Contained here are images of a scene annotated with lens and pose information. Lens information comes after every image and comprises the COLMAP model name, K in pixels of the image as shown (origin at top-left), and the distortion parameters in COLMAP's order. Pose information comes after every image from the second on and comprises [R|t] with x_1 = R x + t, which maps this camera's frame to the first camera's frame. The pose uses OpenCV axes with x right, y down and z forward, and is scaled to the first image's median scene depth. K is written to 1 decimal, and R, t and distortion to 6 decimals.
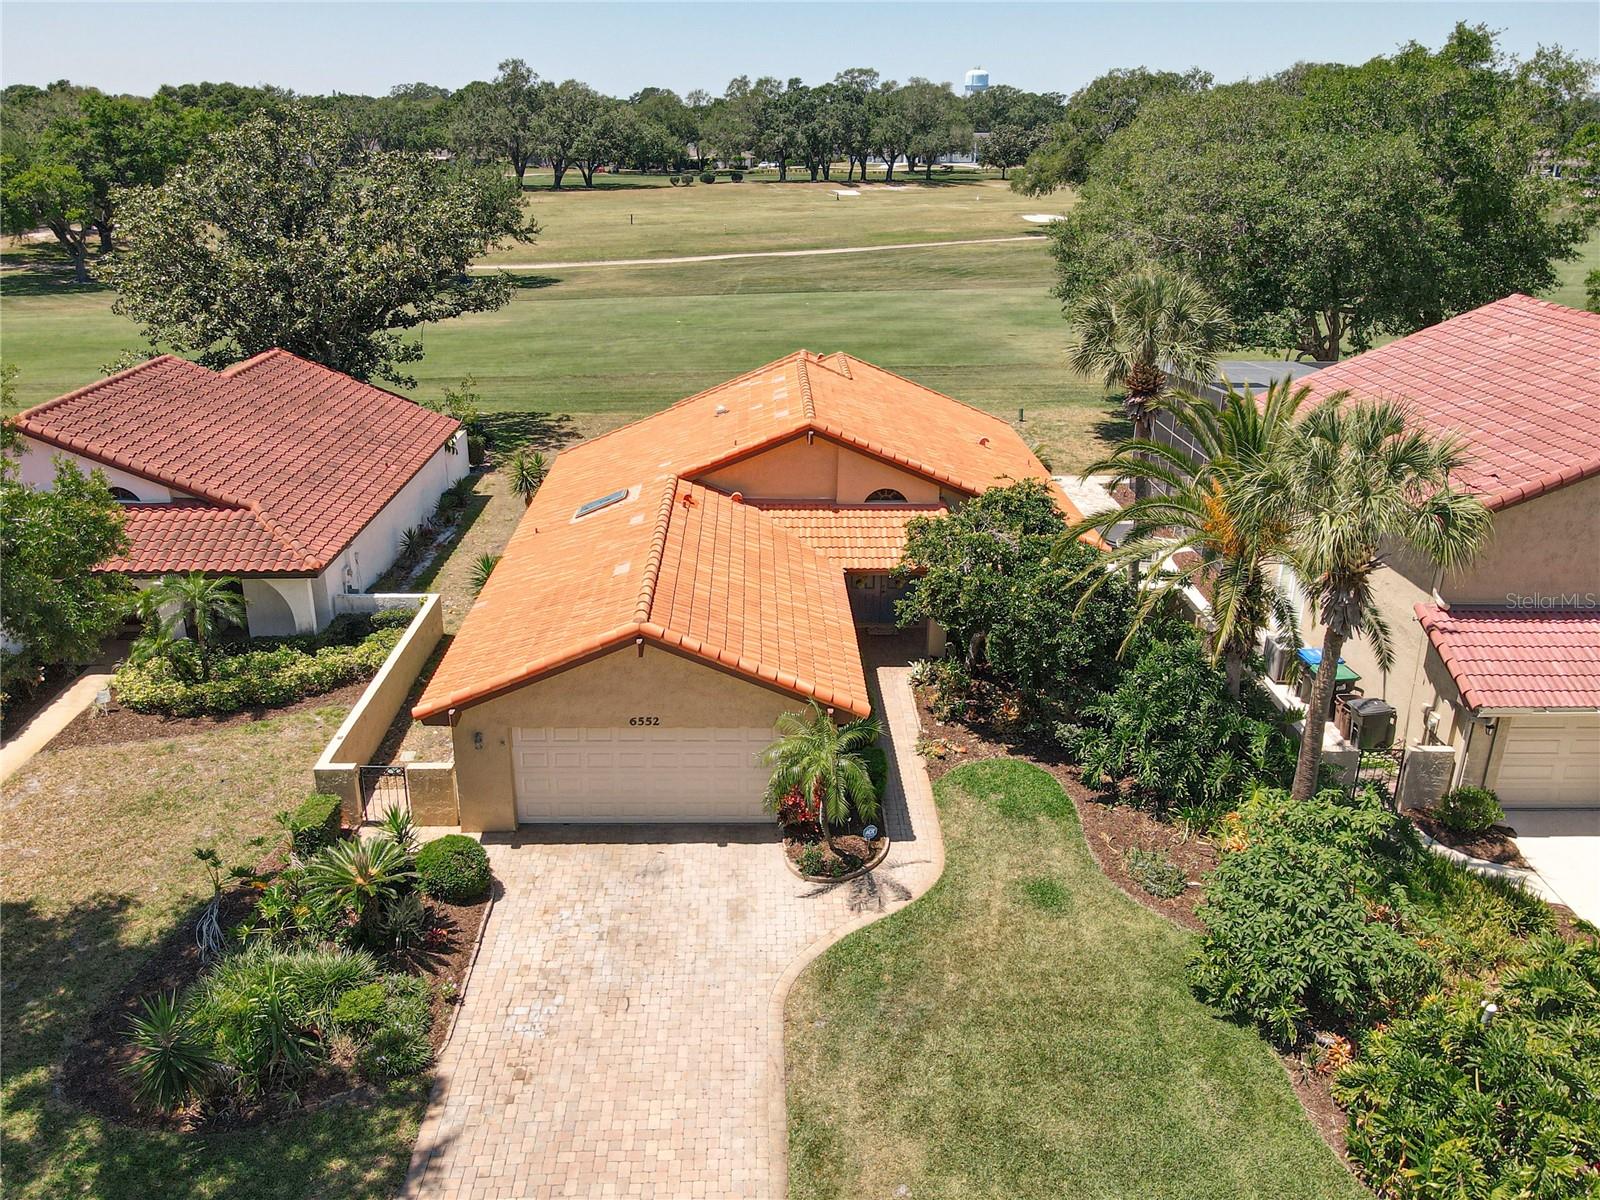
lens RADIAL K [[1130.9, 0, 831.3], [0, 1130.9, 572.1], [0, 0, 1]] dist [0.011742, 0.004586]
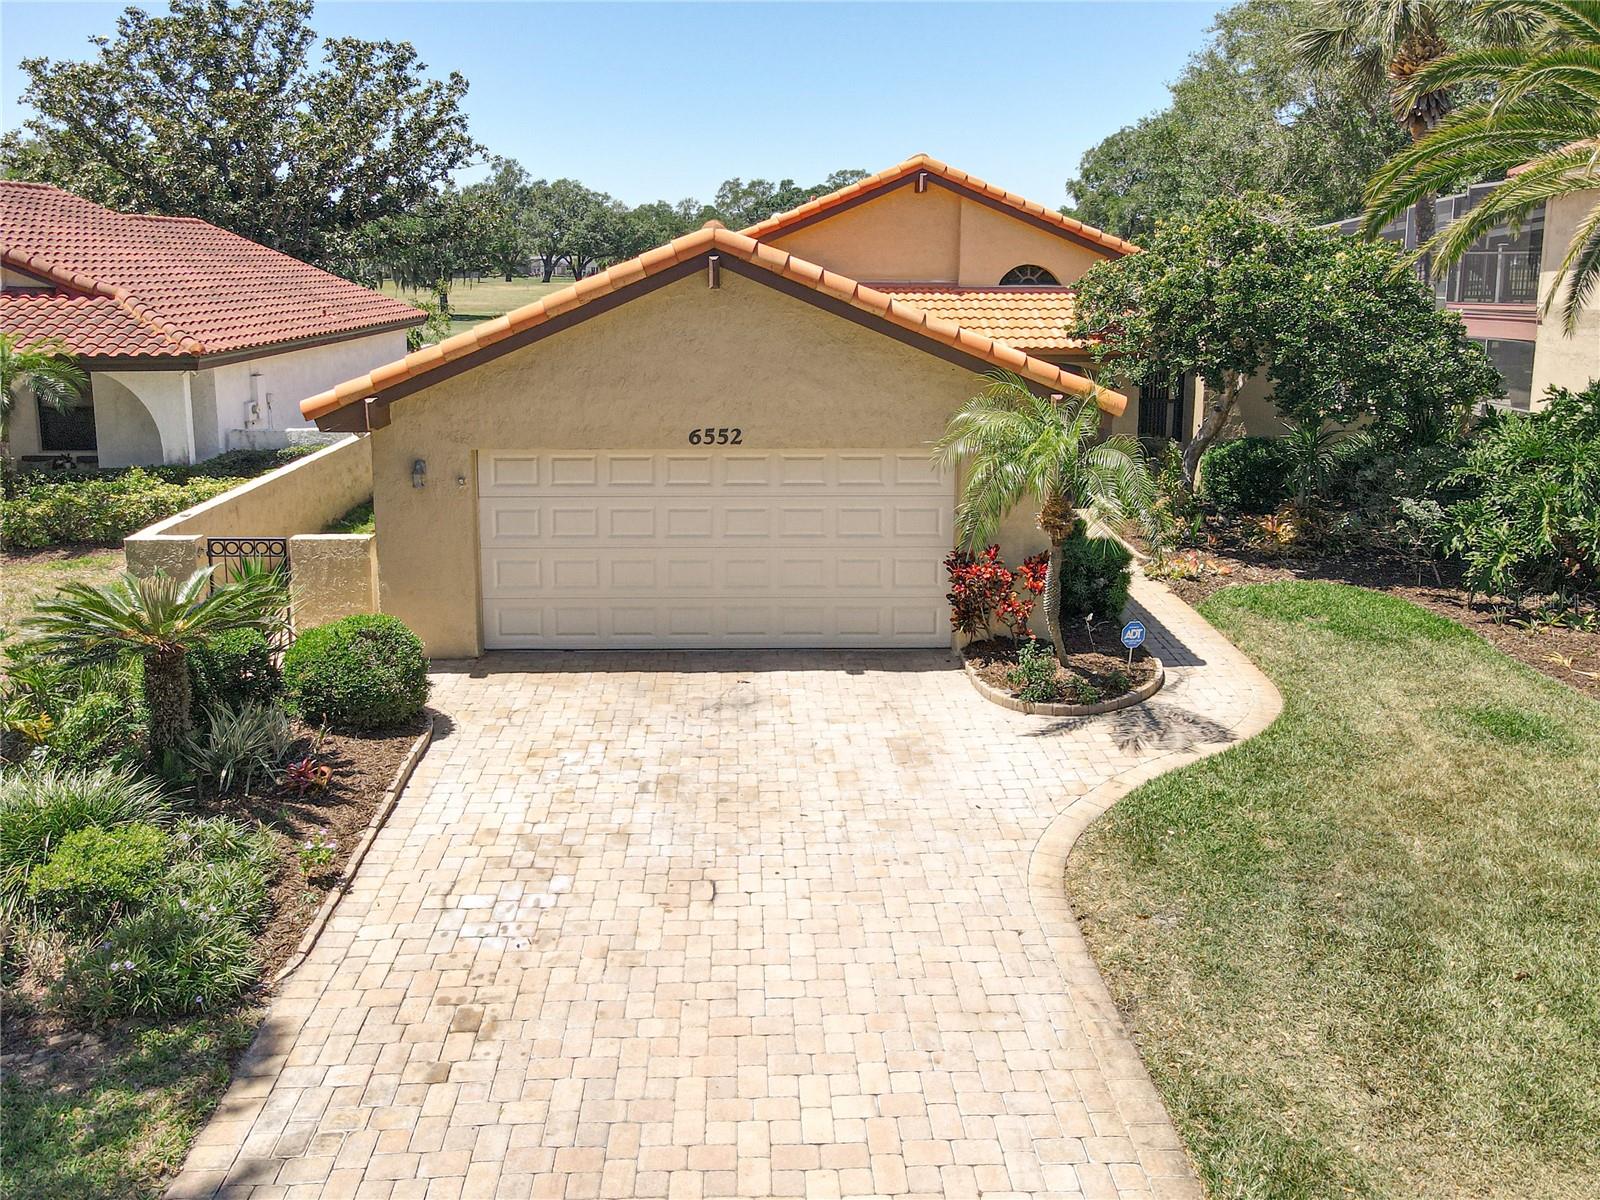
lens RADIAL K [[1212.9, 0, 796.3], [0, 1212.9, 437.0], [0, 0, 1]] dist [0.009155, 0.004744]
pose [[0.999524, -0.018535, -0.024679, -0.125310], [0.013054, 0.978438, -0.206126, 0.290308], [0.027967, 0.205706, 0.978214, 0.471354]]
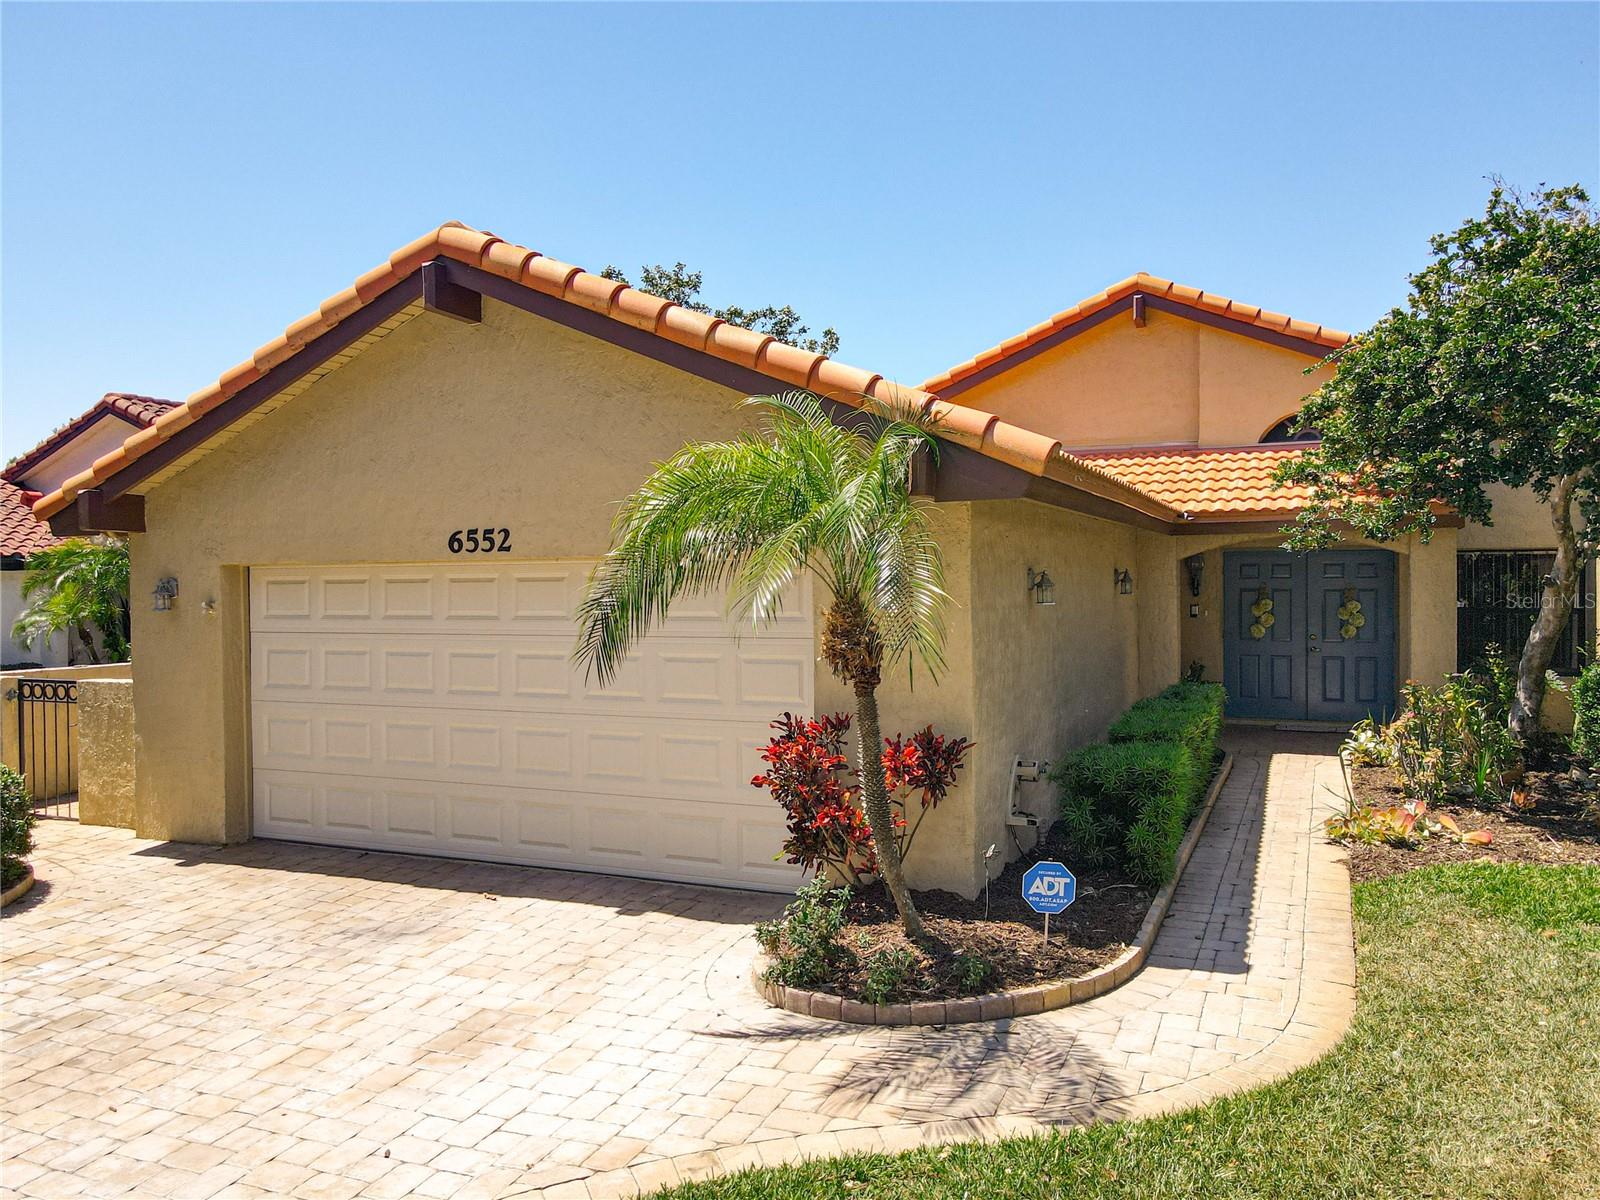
lens RADIAL K [[1207.3, 0, 800.0], [0, 1207.3, 600.0], [0, 0, 1]] dist [0.023881, 0.001178]
pose [[0.898677, -0.024106, -0.437948, 0.126769], [-0.120805, 0.946266, -0.299978, 0.295745], [0.421646, 0.322490, 0.847476, 0.799532]]
